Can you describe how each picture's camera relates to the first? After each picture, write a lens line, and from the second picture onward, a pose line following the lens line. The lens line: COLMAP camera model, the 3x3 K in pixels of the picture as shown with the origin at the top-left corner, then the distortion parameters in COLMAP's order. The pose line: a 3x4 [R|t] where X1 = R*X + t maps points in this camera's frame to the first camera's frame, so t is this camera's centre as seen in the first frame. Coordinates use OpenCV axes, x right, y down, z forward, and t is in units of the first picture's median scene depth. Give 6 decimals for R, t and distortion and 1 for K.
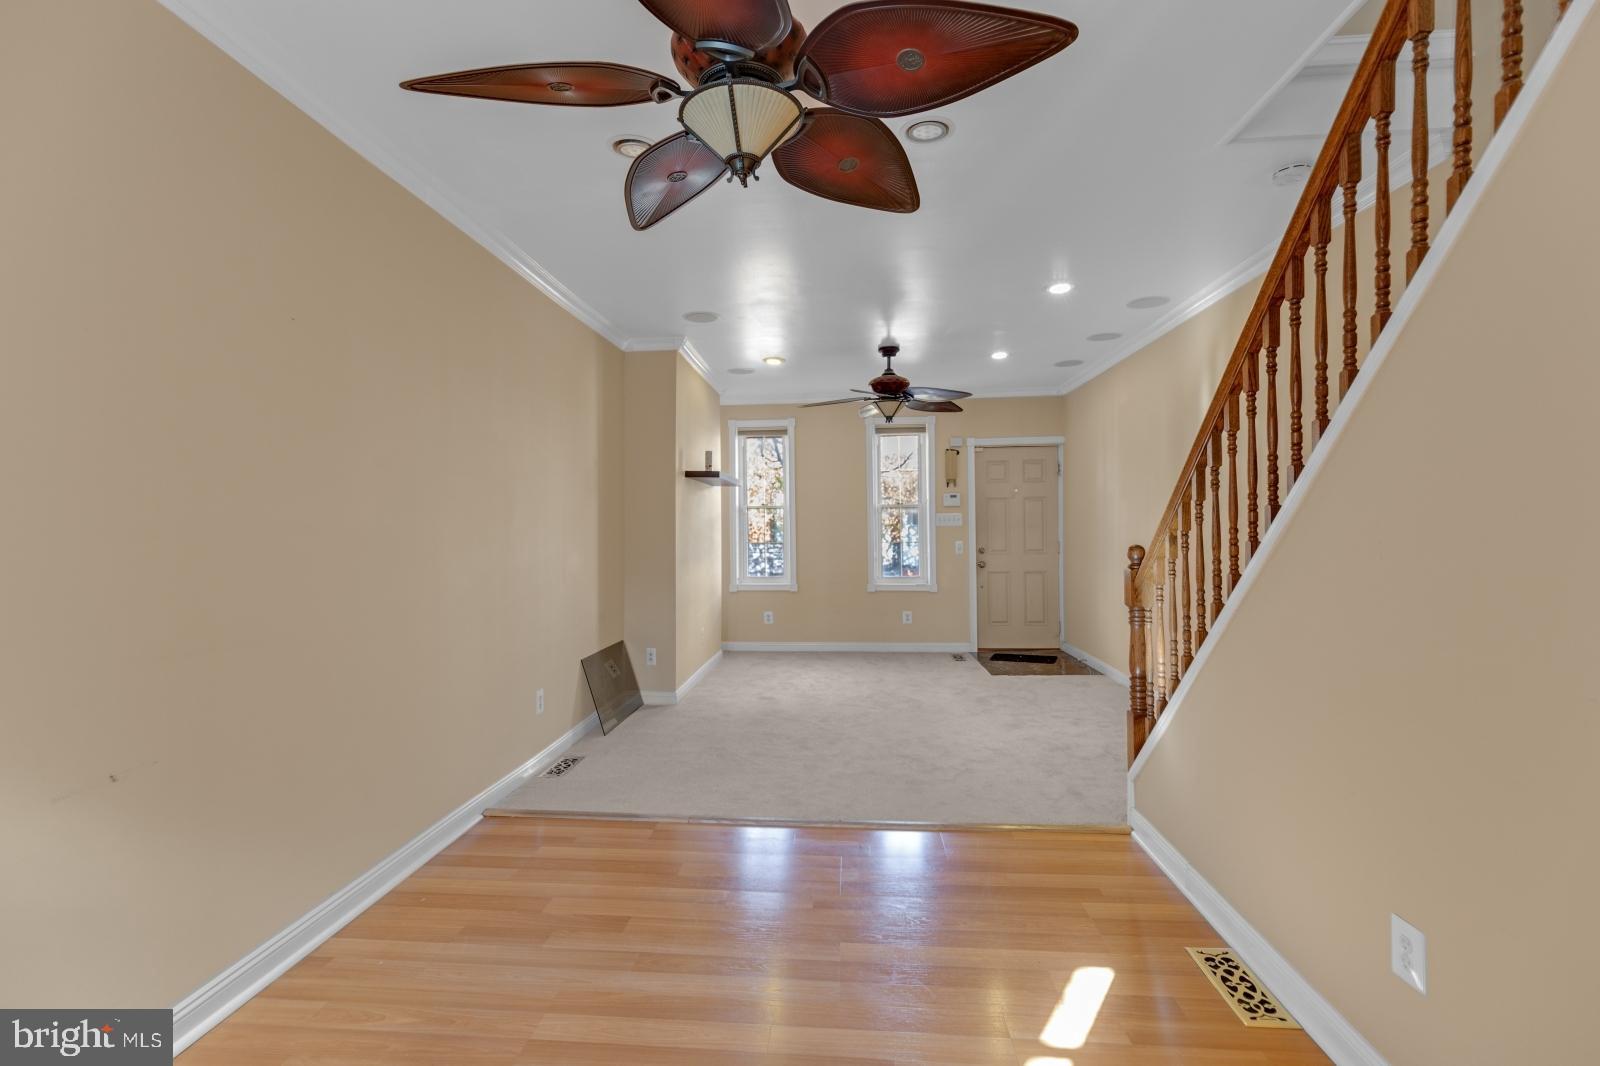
lens RADIAL K [[732.4, 0, 798.8], [0, 732.4, 532.7], [0, 0, 1]] dist [0.011239, -0.002169]
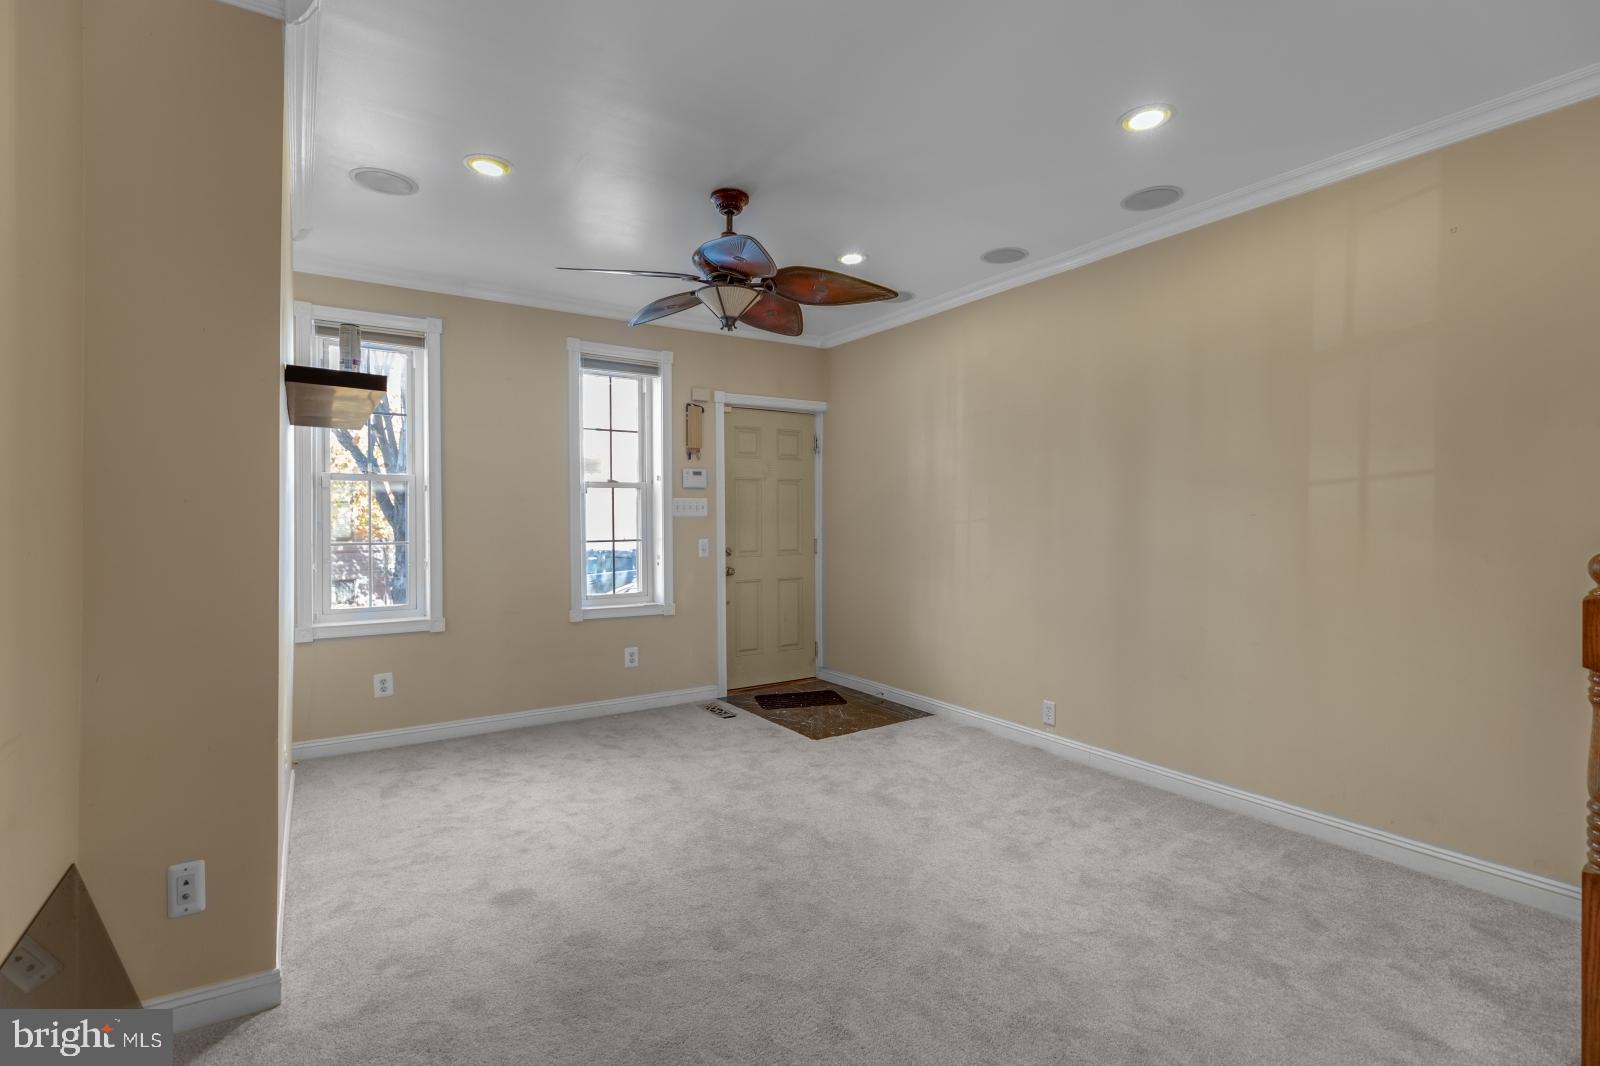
lens RADIAL K [[732.4, 0, 789.1], [0, 732.4, 521.8], [0, 0, 1]] dist [0.011239, -0.002169]
pose [[0.791866, 0.007139, 0.610653, -0.138540], [-0.003836, 0.999970, -0.006717, -0.000039], [-0.610683, 0.002976, 0.791870, 0.405598]]
